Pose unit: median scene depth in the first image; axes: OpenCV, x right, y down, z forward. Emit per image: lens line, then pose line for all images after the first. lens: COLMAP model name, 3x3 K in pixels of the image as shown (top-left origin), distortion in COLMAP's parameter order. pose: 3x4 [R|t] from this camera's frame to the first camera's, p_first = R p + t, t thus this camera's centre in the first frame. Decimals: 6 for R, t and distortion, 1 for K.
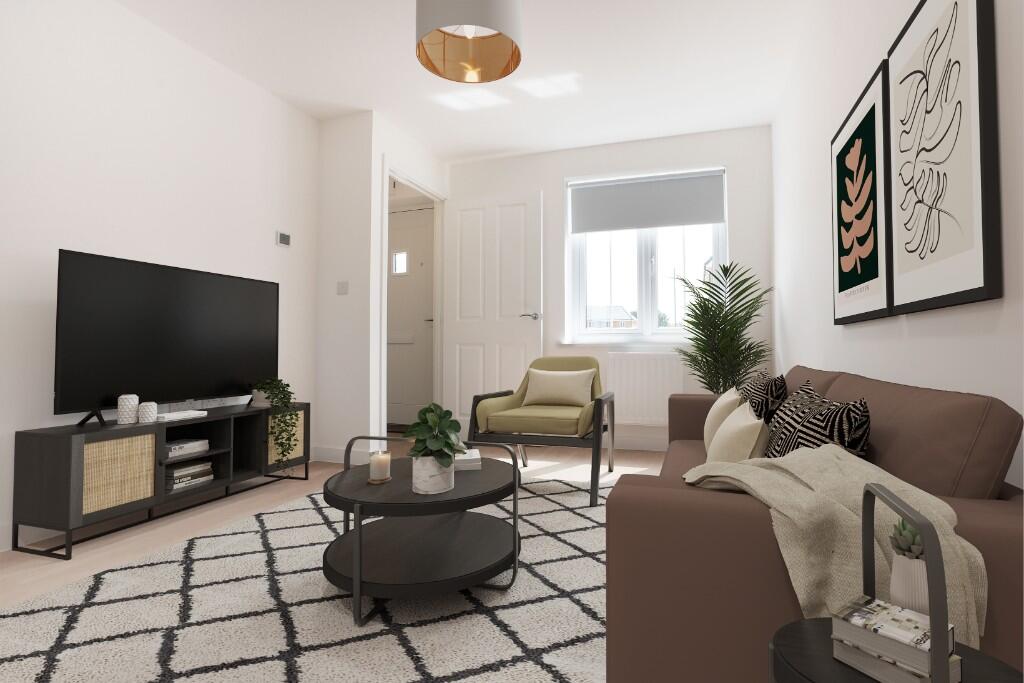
lens RADIAL K [[524.4, 0, 512.3], [0, 524.4, 336.9], [0, 0, 1]] dist [-0.090544, 0.039440]
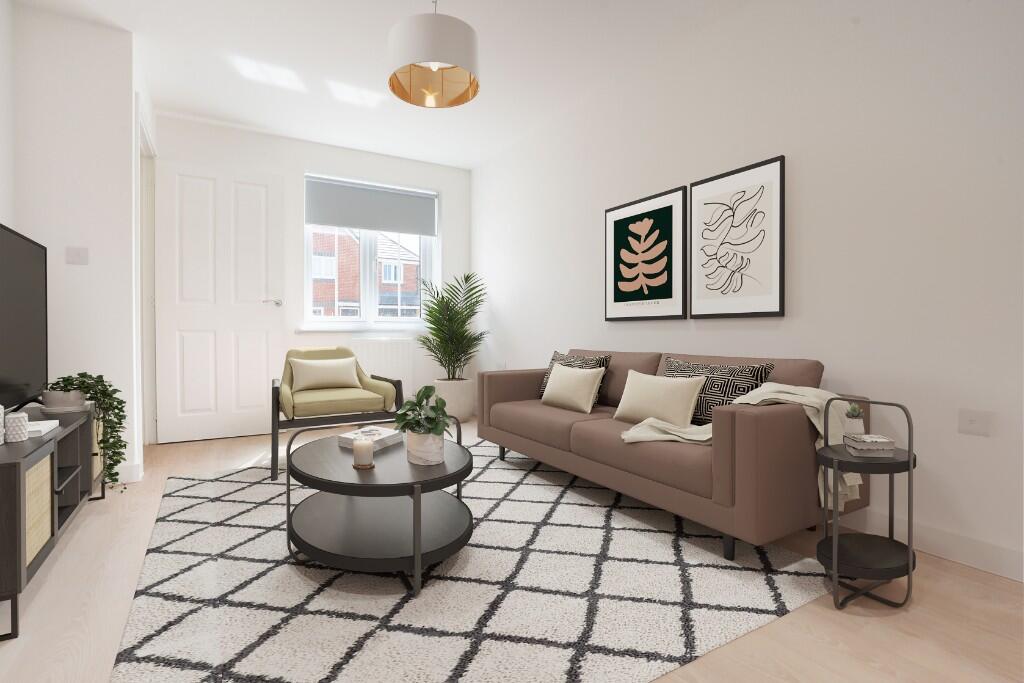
lens RADIAL K [[481.1, 0, 512.0], [0, 481.1, 341.5], [0, 0, 1]] dist [0.000155, -0.000515]
pose [[0.698949, -0.013727, 0.715040, -0.781267], [-0.010798, 0.999499, 0.029743, -0.000457], [-0.715090, -0.028510, 0.698451, 0.119097]]
